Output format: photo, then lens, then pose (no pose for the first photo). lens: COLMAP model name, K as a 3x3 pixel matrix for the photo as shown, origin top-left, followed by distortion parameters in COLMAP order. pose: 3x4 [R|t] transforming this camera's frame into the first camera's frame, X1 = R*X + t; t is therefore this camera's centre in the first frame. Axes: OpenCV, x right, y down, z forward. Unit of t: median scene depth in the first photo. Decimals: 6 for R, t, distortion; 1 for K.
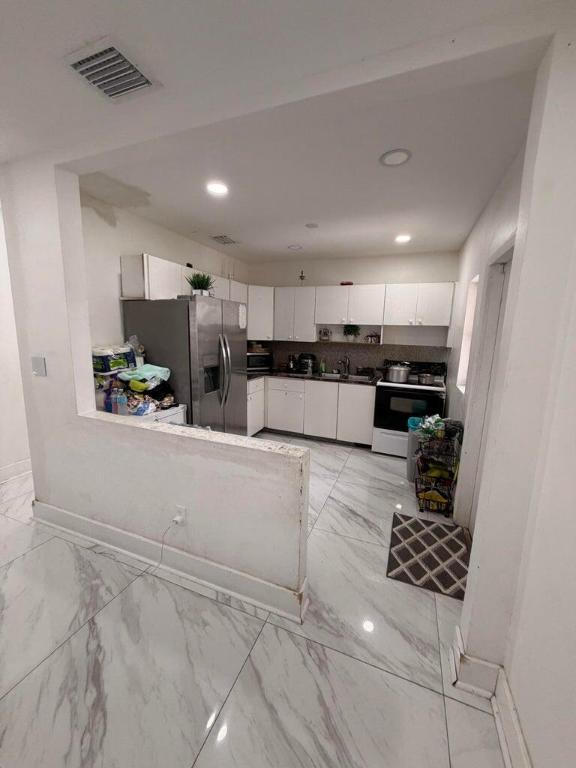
lens RADIAL K [[307.2, 0, 287.5], [0, 307.2, 380.2], [0, 0, 1]] dist [0.002951, 0.000459]
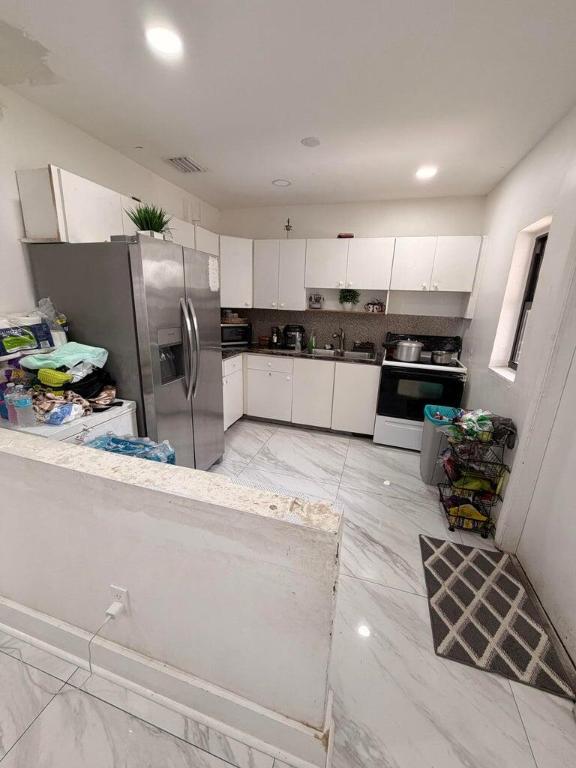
lens RADIAL K [[307.2, 0, 287.5], [0, 307.2, 380.2], [0, 0, 1]] dist [0.002951, 0.000459]
pose [[0.996127, -0.012668, 0.087005, -0.041025], [0.004007, 0.995078, 0.099010, -0.030683], [-0.087832, -0.098278, 0.991276, 0.252789]]
